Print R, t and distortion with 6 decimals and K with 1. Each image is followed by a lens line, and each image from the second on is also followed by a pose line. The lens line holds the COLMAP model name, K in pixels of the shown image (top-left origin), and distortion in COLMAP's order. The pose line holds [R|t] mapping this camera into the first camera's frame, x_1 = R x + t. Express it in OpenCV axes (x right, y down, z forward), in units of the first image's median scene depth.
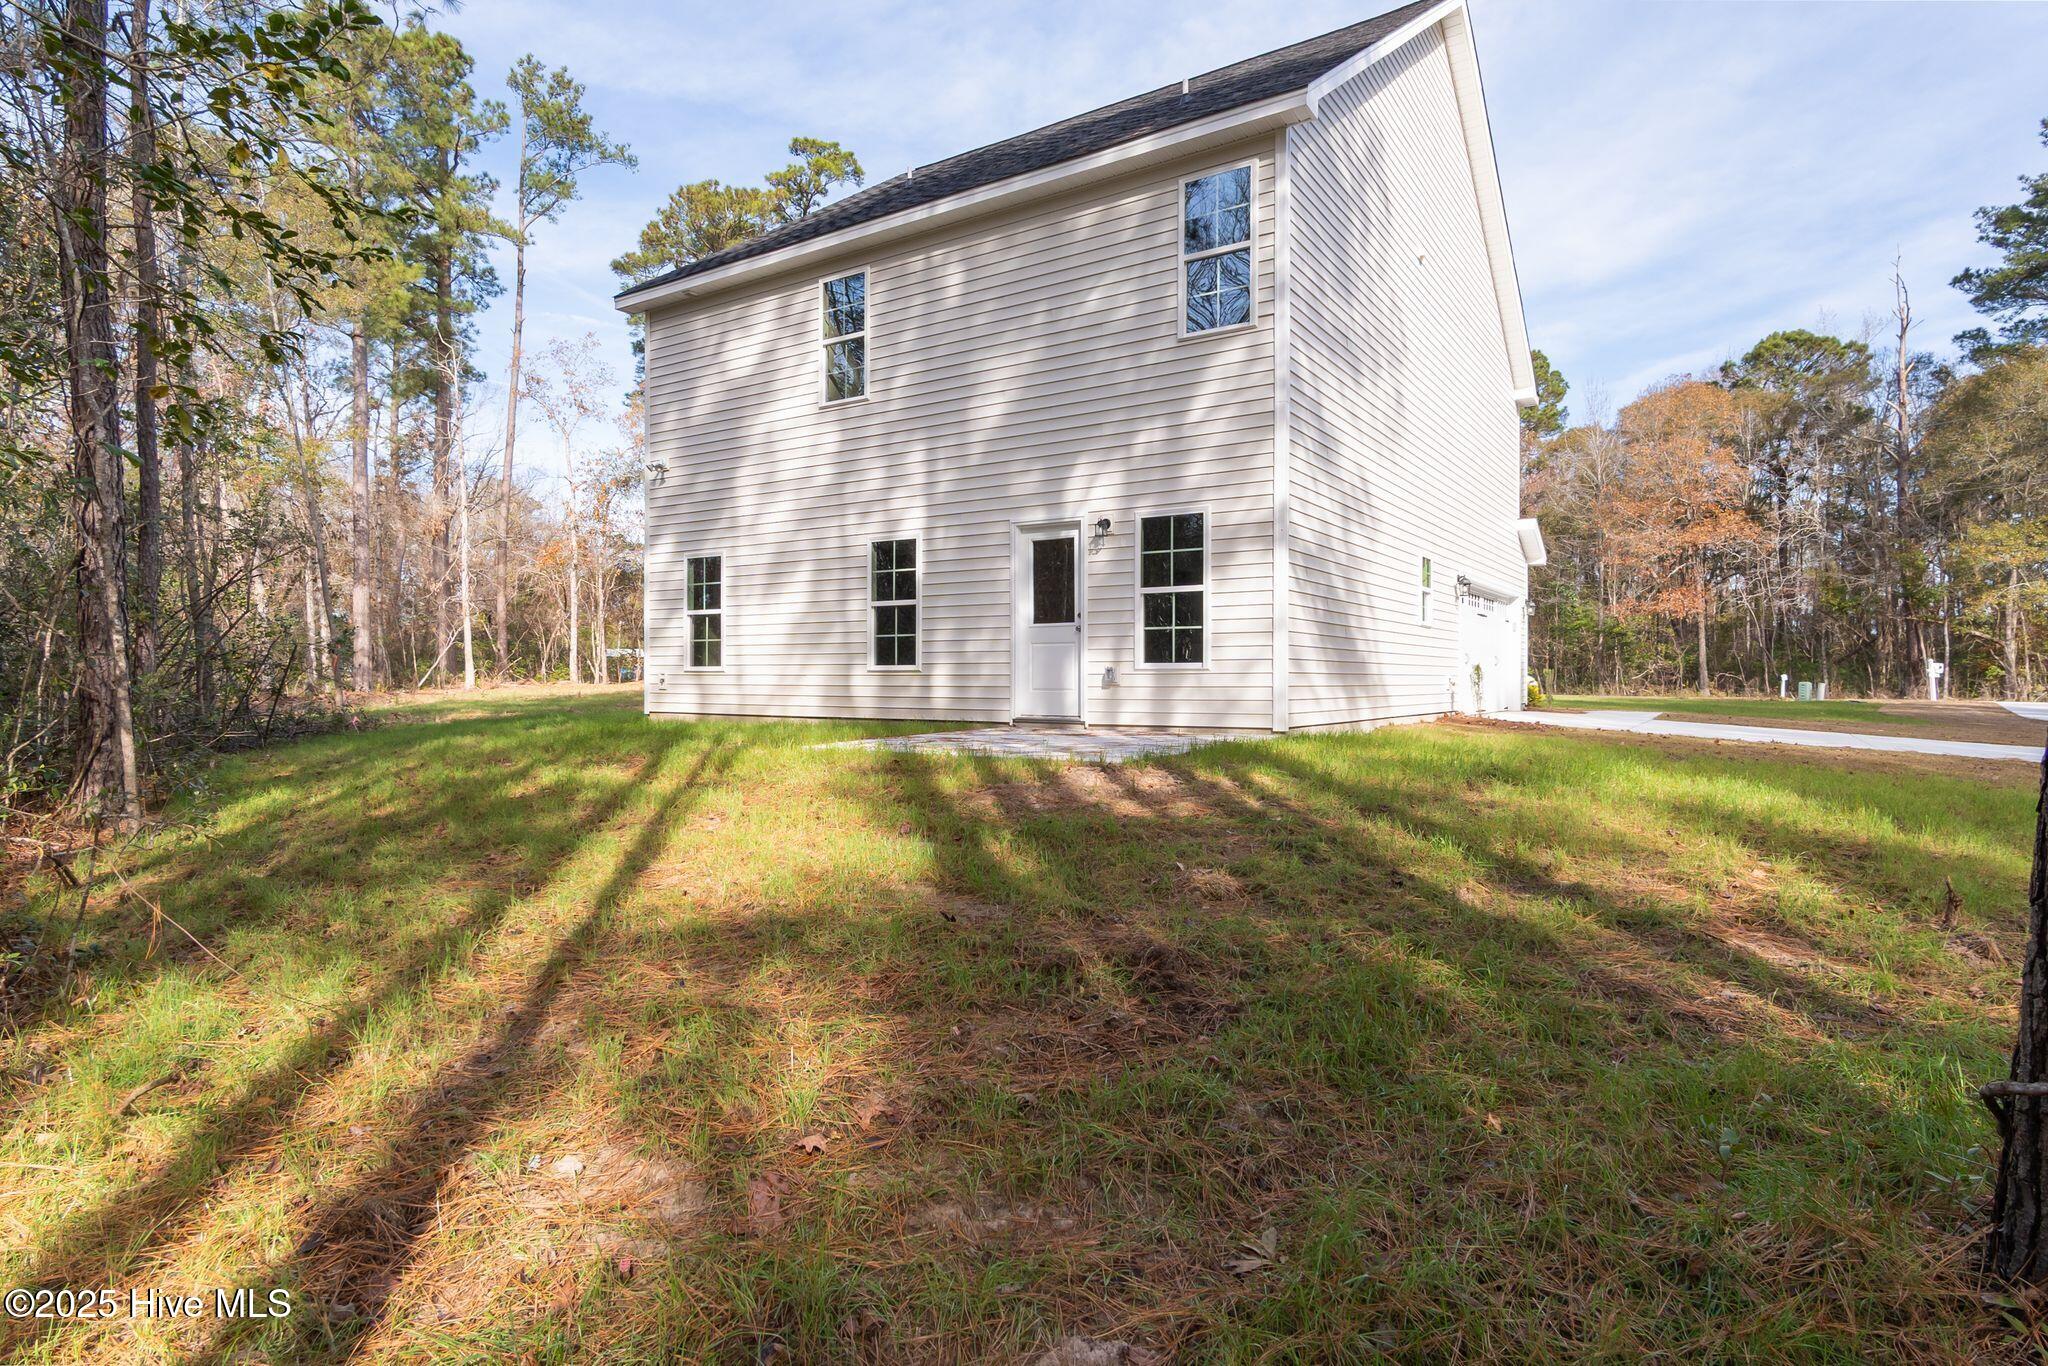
lens RADIAL K [[1094.3, 0, 1004.1], [0, 1094.3, 647.2], [0, 0, 1]] dist [0.001096, 0.000488]
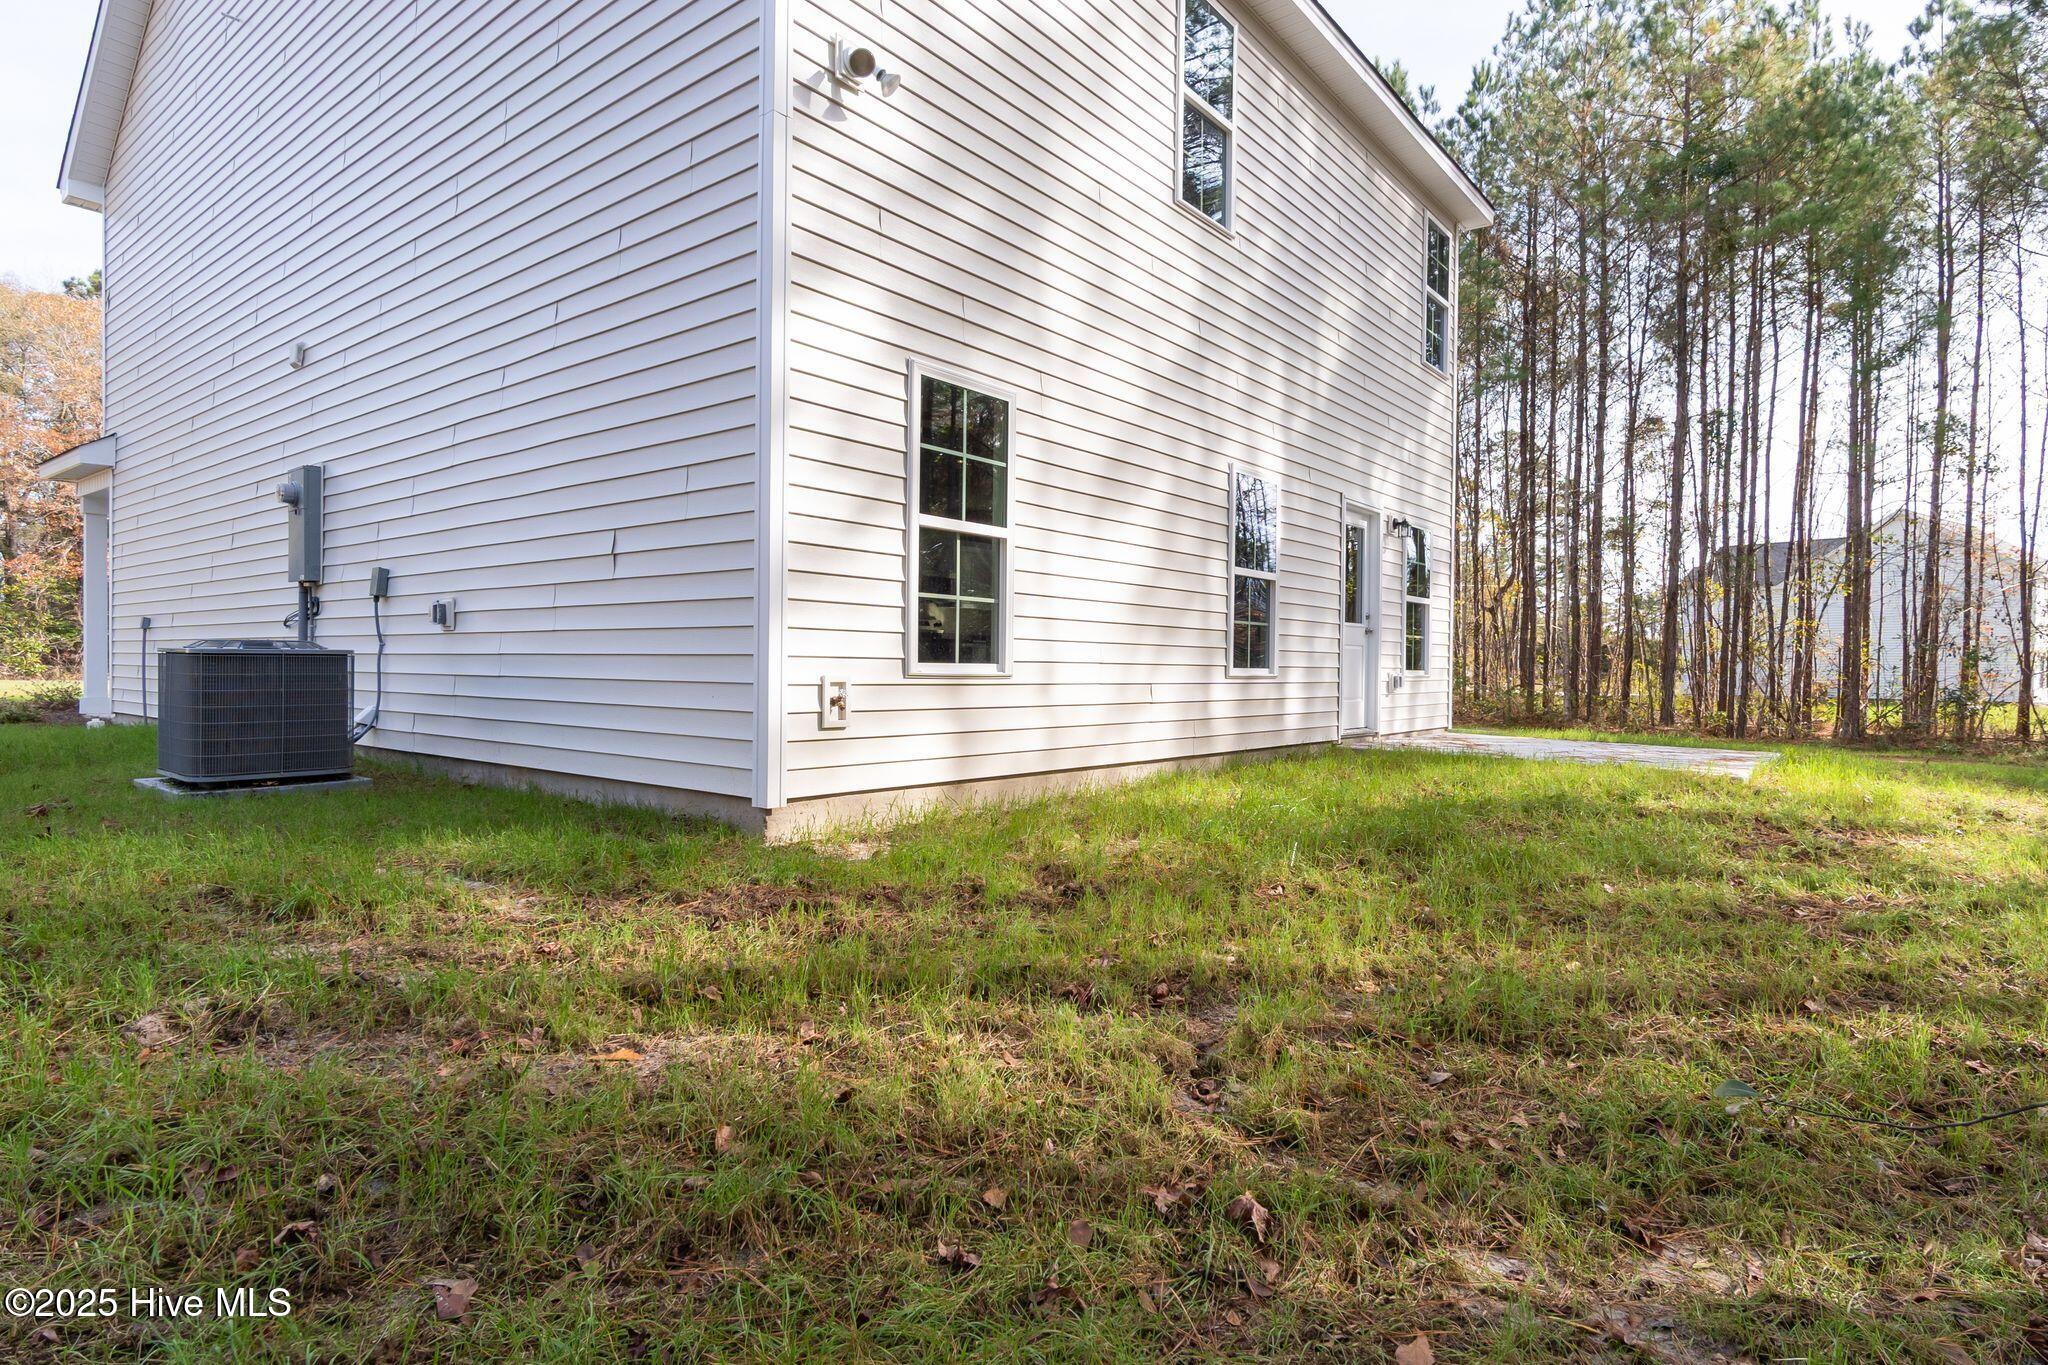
lens RADIAL K [[1087.8, 0, 1024.0], [0, 1087.8, 682.5], [0, 0, 1]] dist [-0.001525, 0.000298]
pose [[0.077550, -0.010567, 0.996932, -0.699731], [-0.034285, 0.999324, 0.013260, 0.019347], [-0.996399, -0.035208, 0.077136, 0.987736]]
